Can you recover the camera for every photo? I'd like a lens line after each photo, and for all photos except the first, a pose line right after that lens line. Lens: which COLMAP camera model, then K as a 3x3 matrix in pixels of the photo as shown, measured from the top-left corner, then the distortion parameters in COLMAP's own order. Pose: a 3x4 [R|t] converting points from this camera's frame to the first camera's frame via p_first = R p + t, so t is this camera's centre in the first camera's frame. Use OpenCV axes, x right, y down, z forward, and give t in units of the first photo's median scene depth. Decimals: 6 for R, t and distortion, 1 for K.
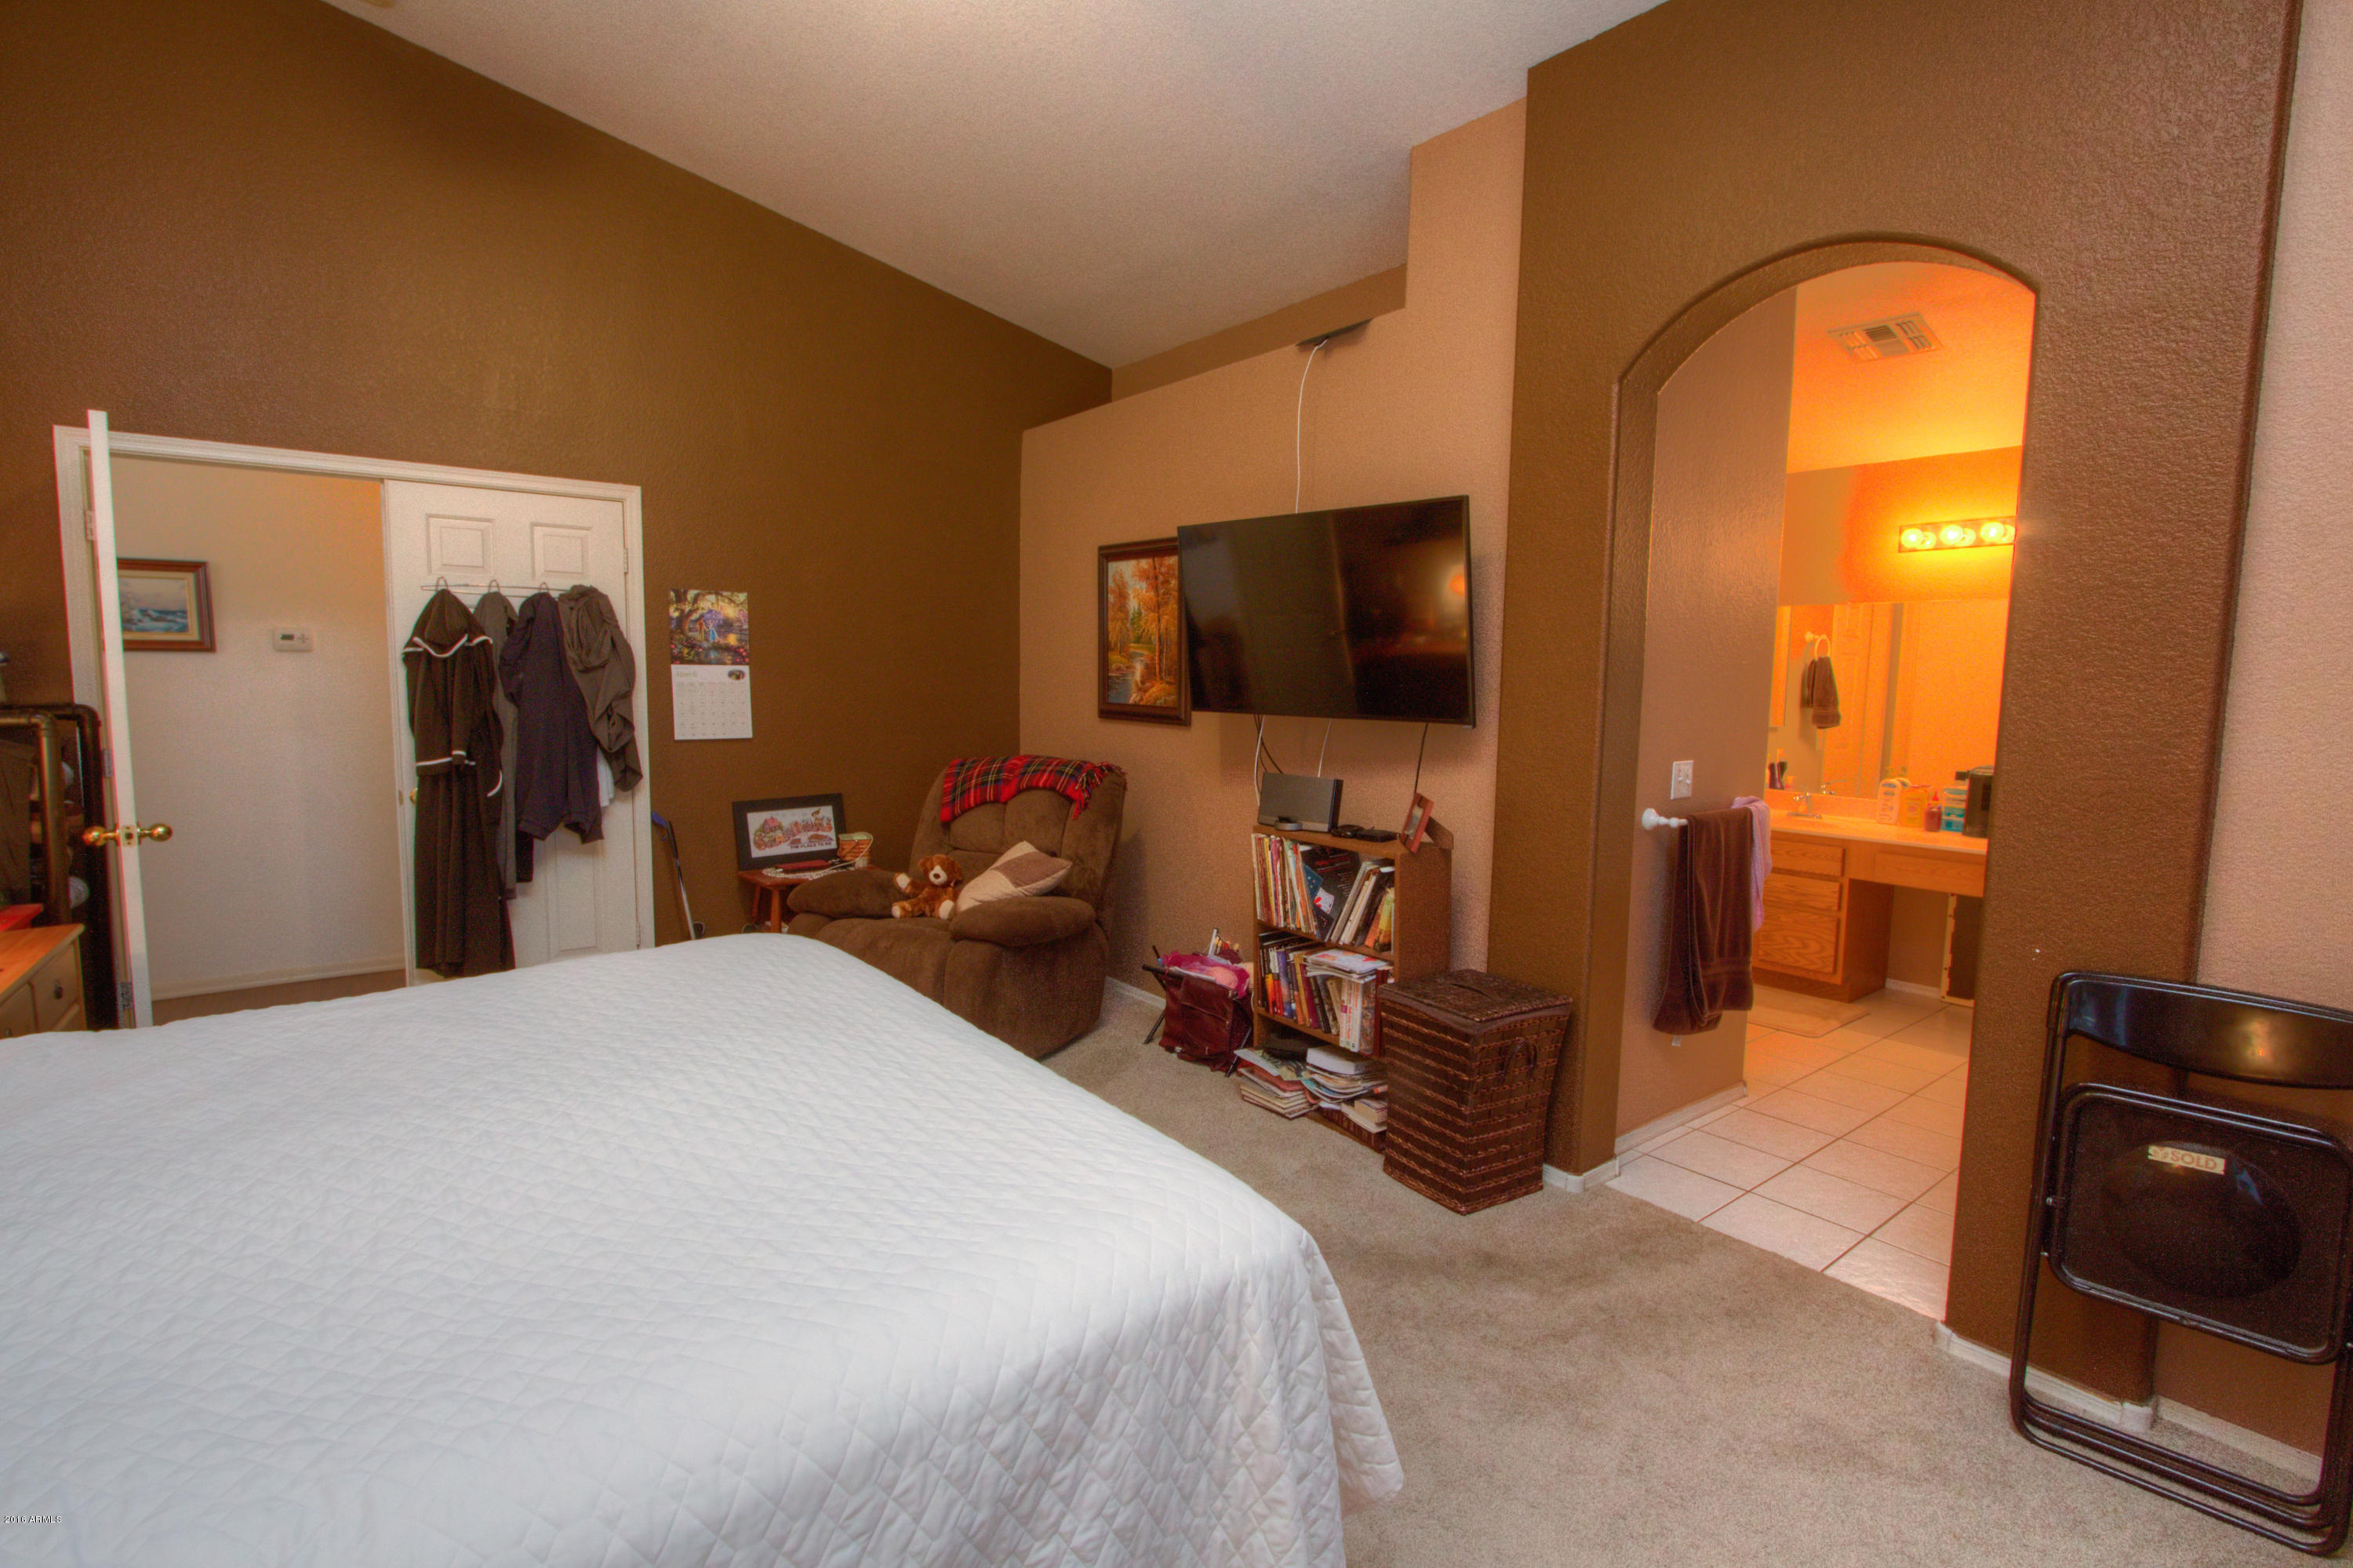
lens RADIAL K [[1115.1, 0, 1190.2], [0, 1115.1, 791.2], [0, 0, 1]] dist [-0.001100, -0.000109]
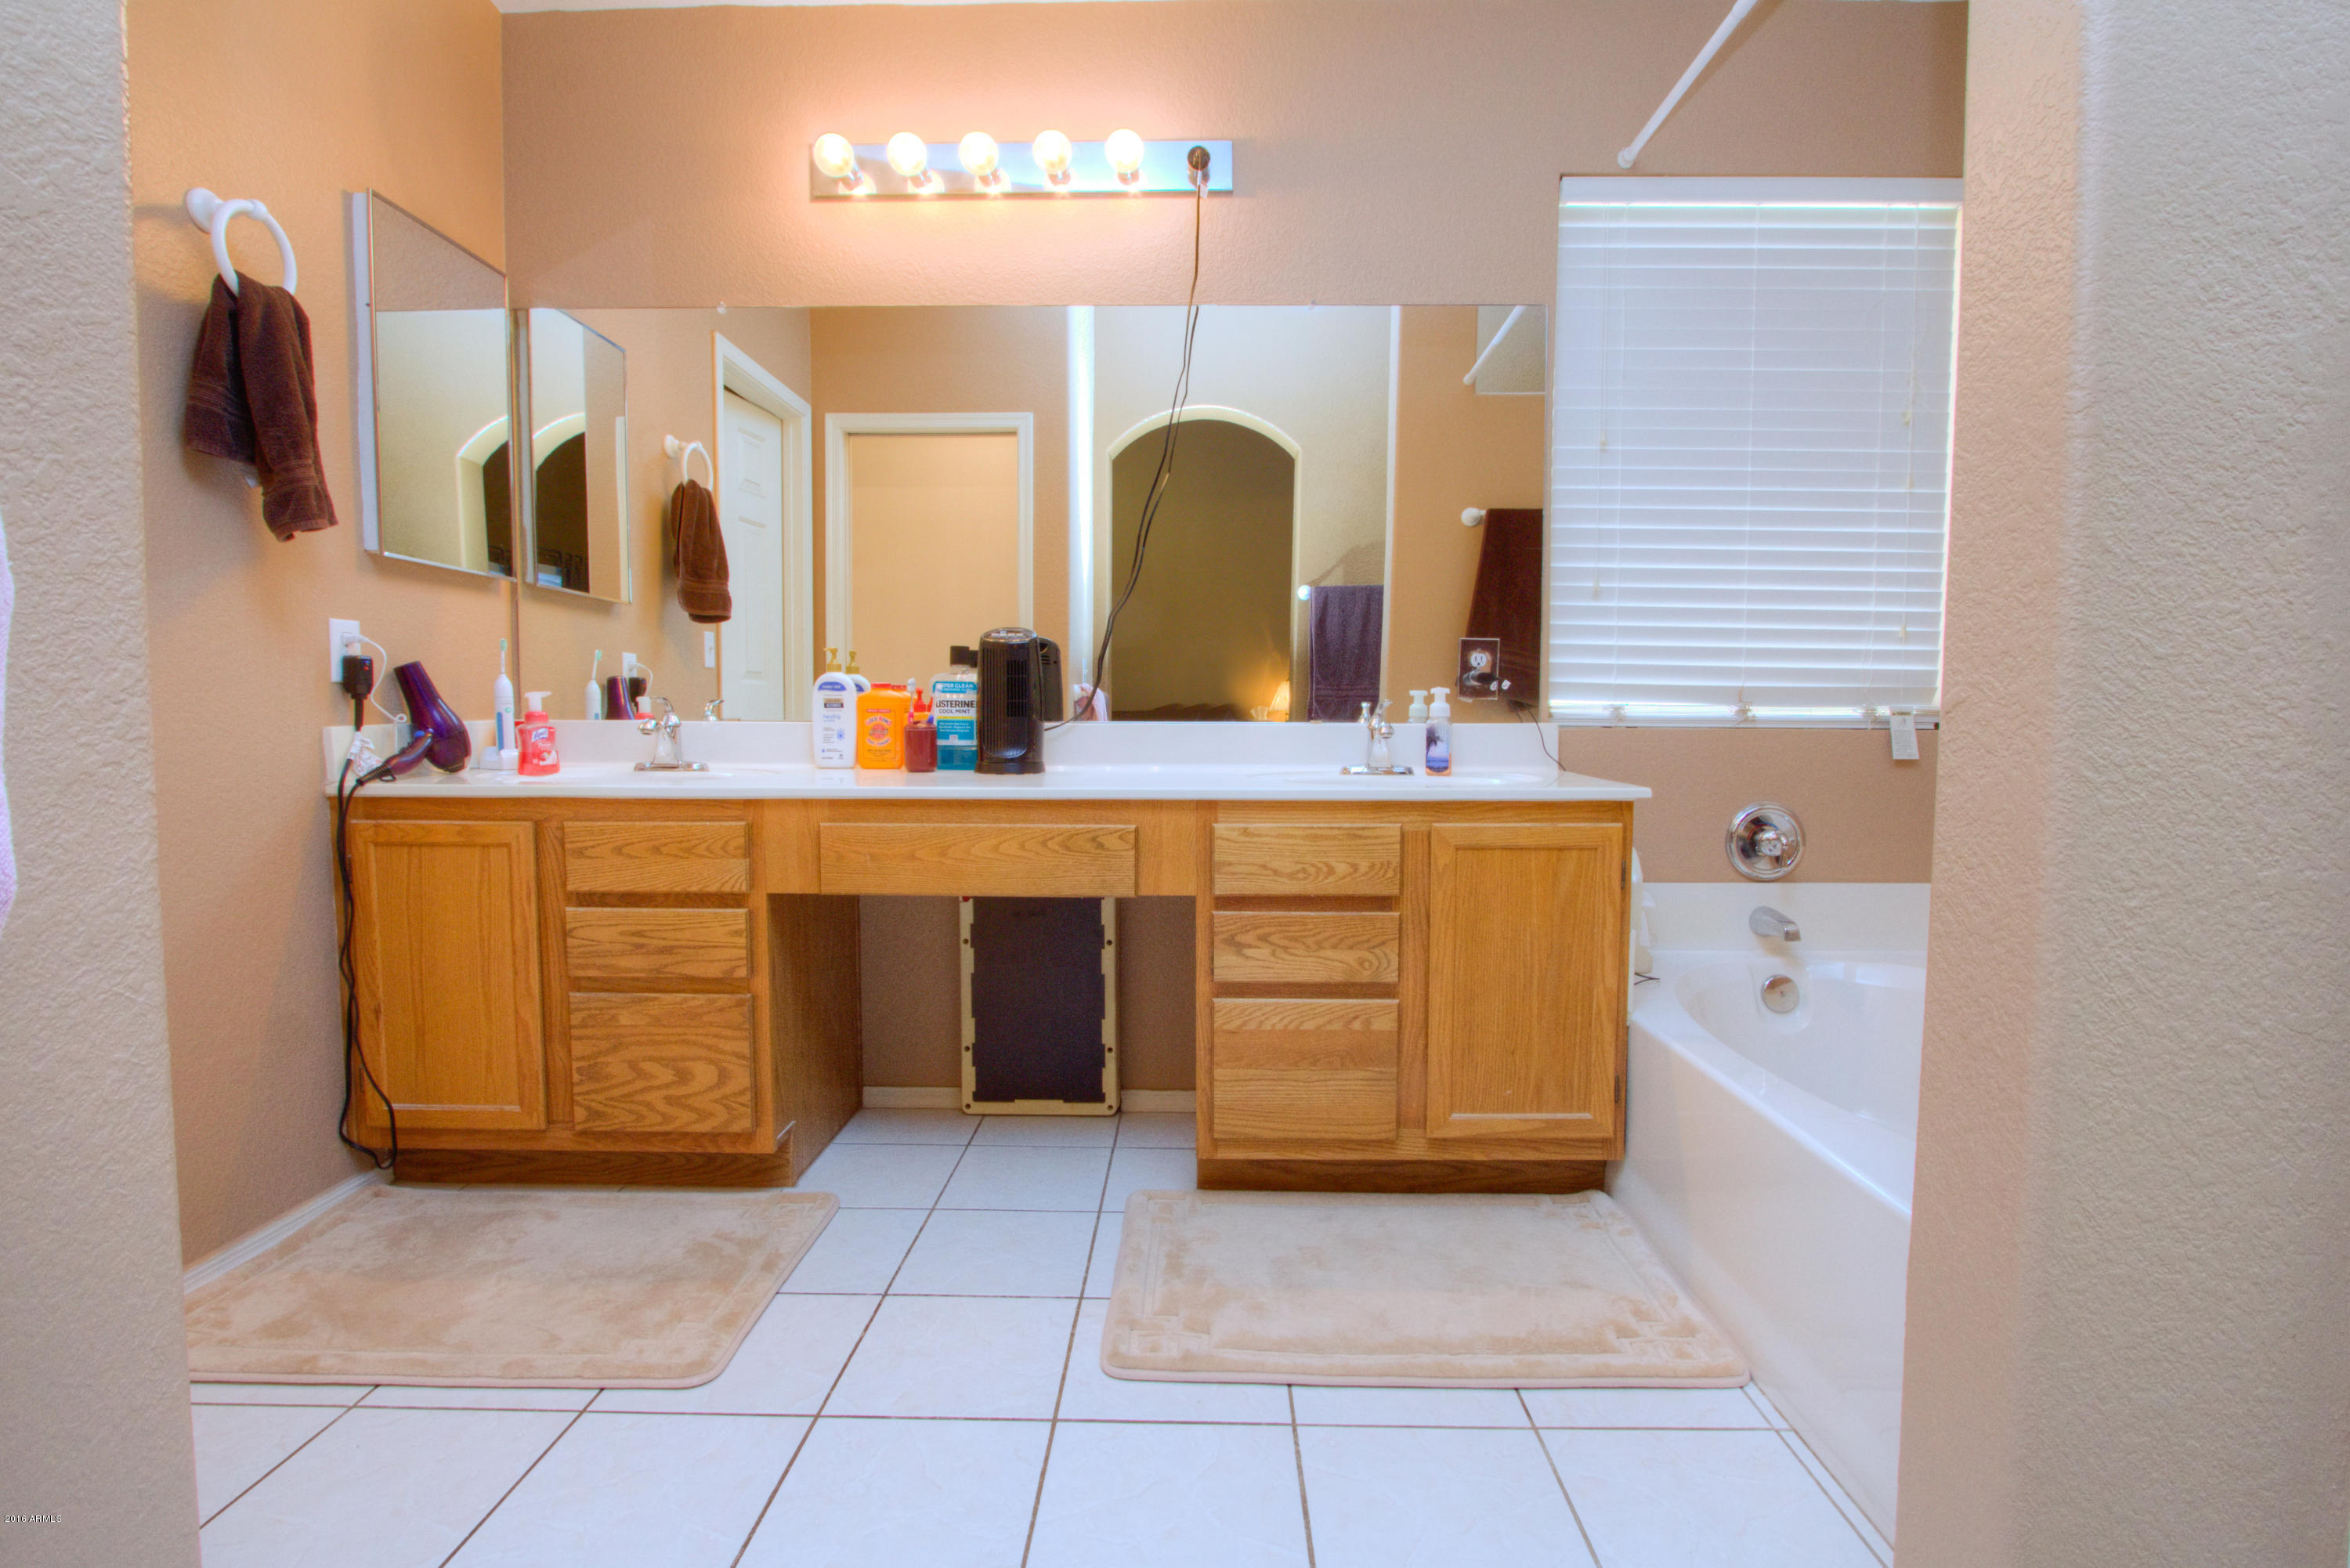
lens RADIAL K [[1113.6, 0, 1187.3], [0, 1113.6, 793.5], [0, 0, 1]] dist [-0.001100, -0.000109]
pose [[0.635598, -0.064349, 0.769333, 0.367637], [0.083508, 0.996404, 0.014351, 0.047300], [-0.767490, 0.055124, 0.638686, 0.603854]]
